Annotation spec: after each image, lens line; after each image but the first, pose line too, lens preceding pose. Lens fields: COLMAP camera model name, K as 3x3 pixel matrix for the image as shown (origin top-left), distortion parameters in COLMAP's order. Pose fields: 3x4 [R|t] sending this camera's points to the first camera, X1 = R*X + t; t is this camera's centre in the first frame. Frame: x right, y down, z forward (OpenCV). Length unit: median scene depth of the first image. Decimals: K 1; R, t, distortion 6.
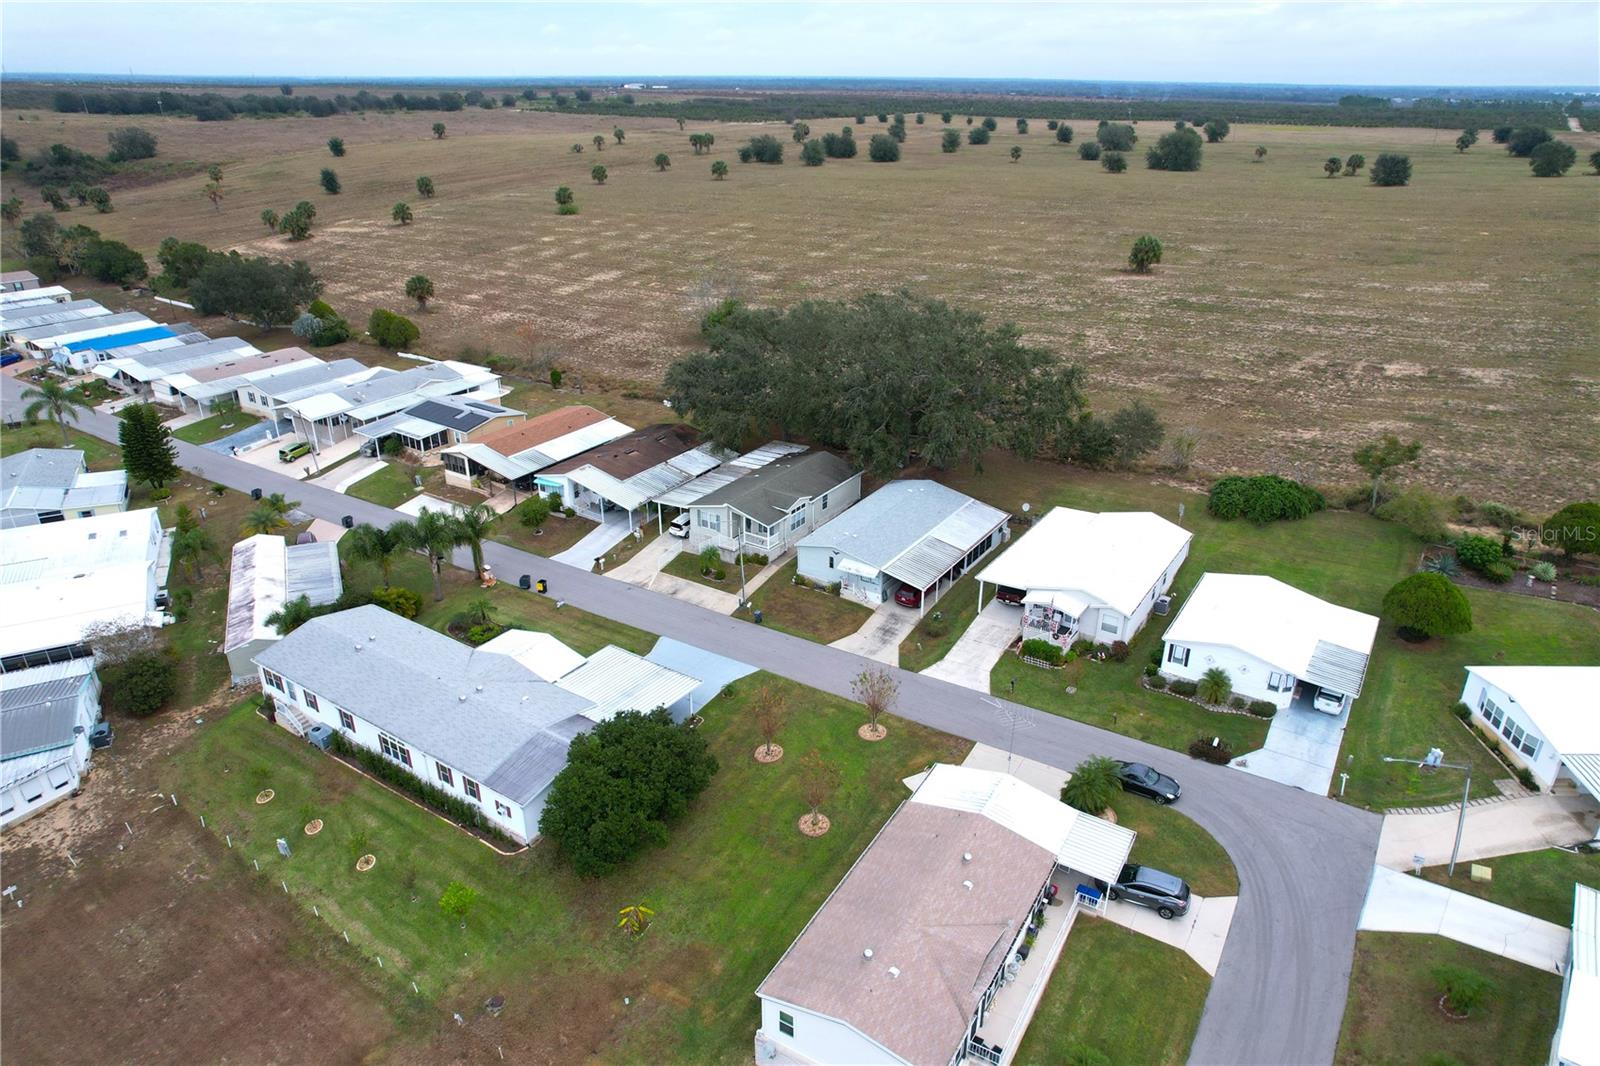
lens RADIAL K [[1020.3, 0, 814.9], [0, 1020.3, 536.3], [0, 0, 1]] dist [-0.083658, 0.078912]
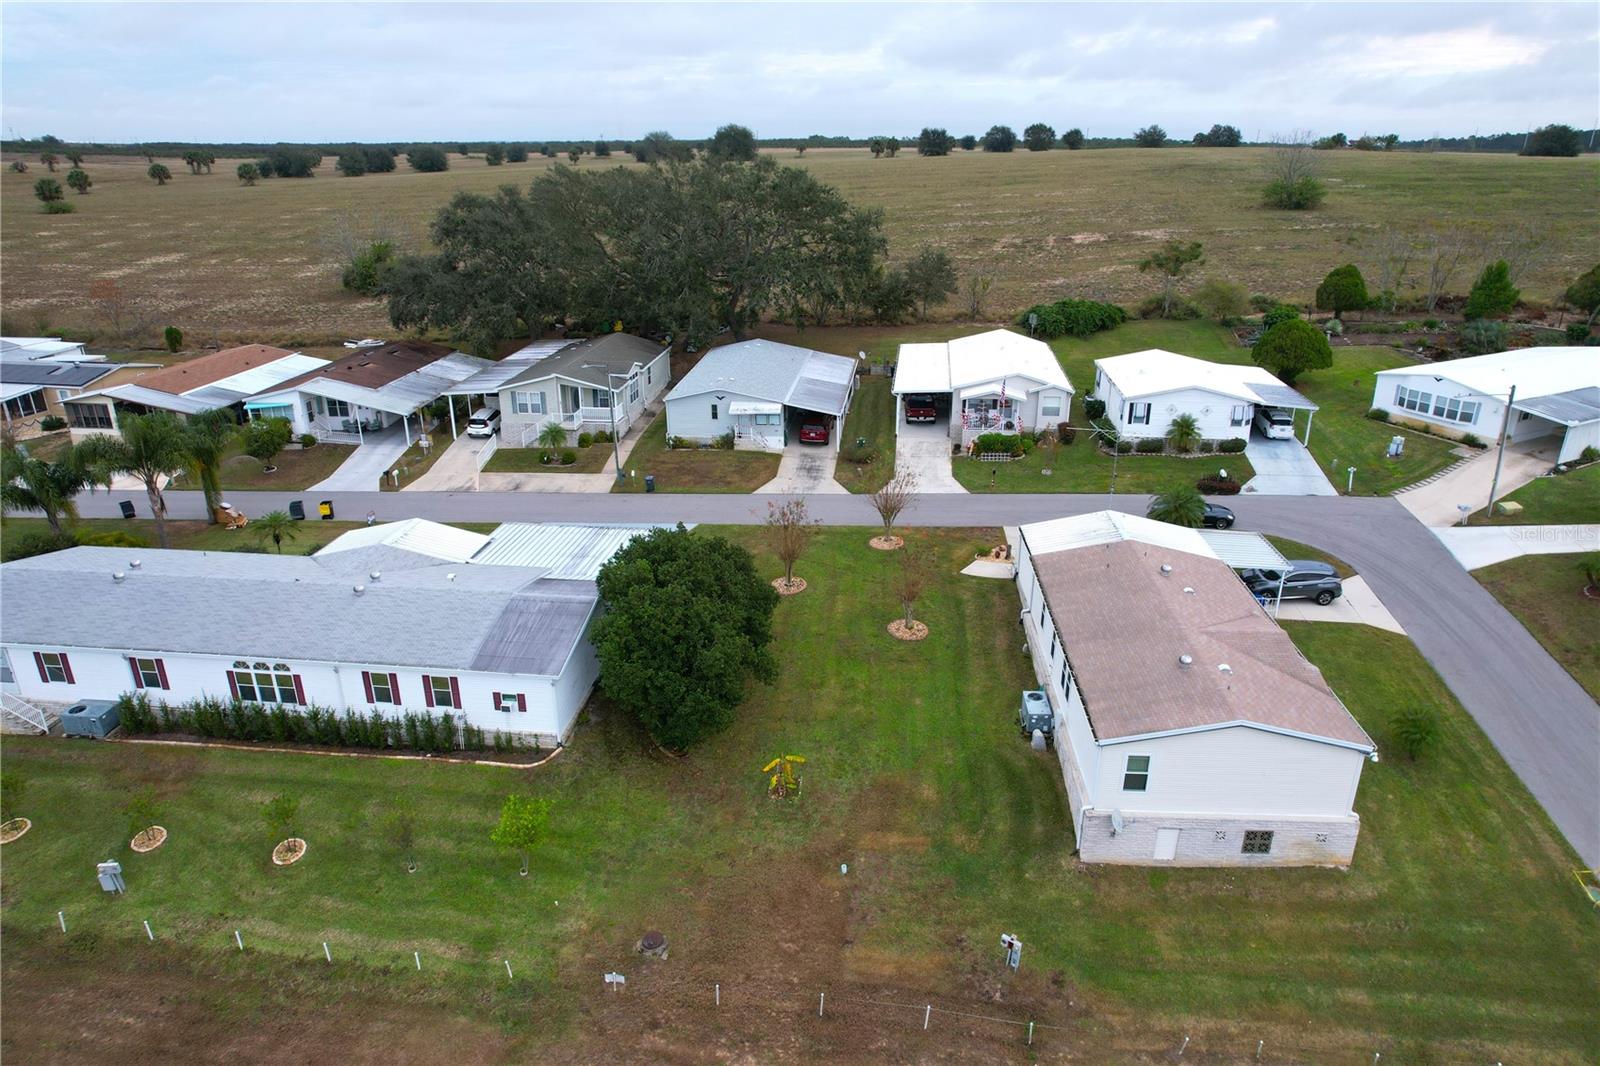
lens RADIAL K [[1020.3, 0, 814.9], [0, 1020.3, 536.3], [0, 0, 1]] dist [-0.083658, 0.078912]
pose [[0.889477, -0.172578, 0.423141, -0.269003], [0.195303, 0.980686, -0.010571, 0.144622], [-0.413144, 0.092043, 0.906002, 0.215490]]
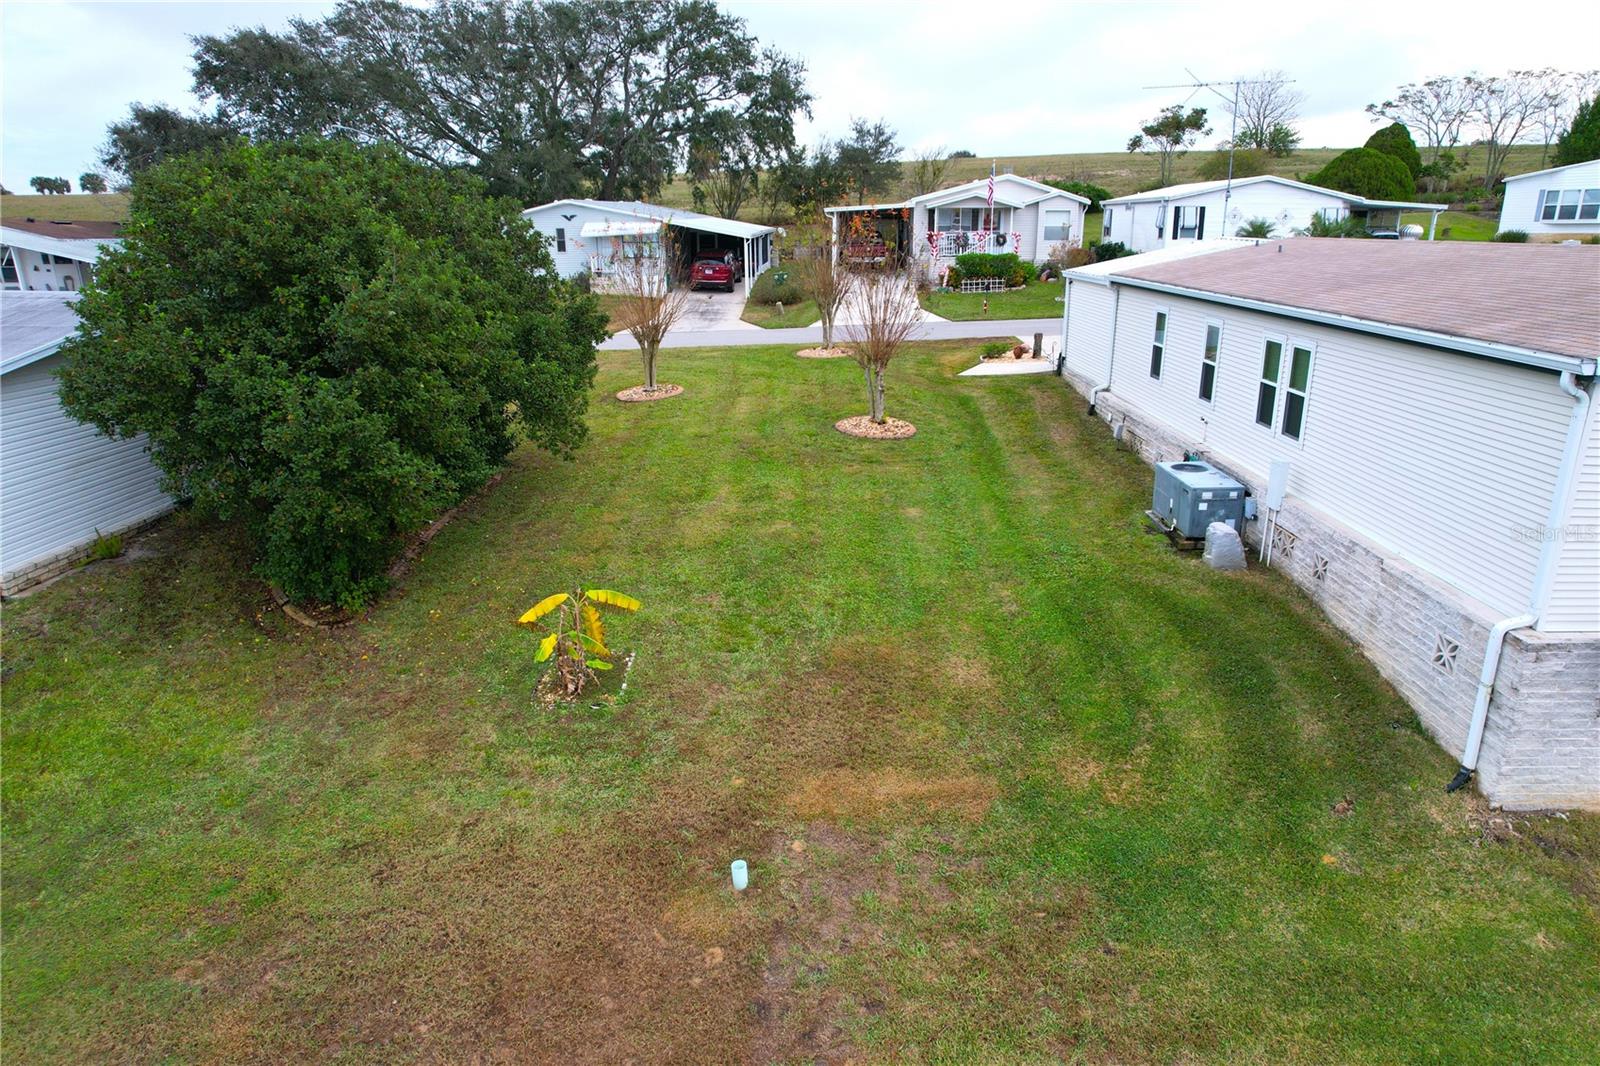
lens RADIAL K [[1020.3, 0, 814.9], [0, 1020.3, 536.3], [0, 0, 1]] dist [-0.083658, 0.078912]
pose [[0.853155, -0.161171, 0.496135, -0.158367], [0.224347, 0.971989, -0.070034, 0.242859], [-0.470951, 0.171057, 0.865416, 0.468280]]
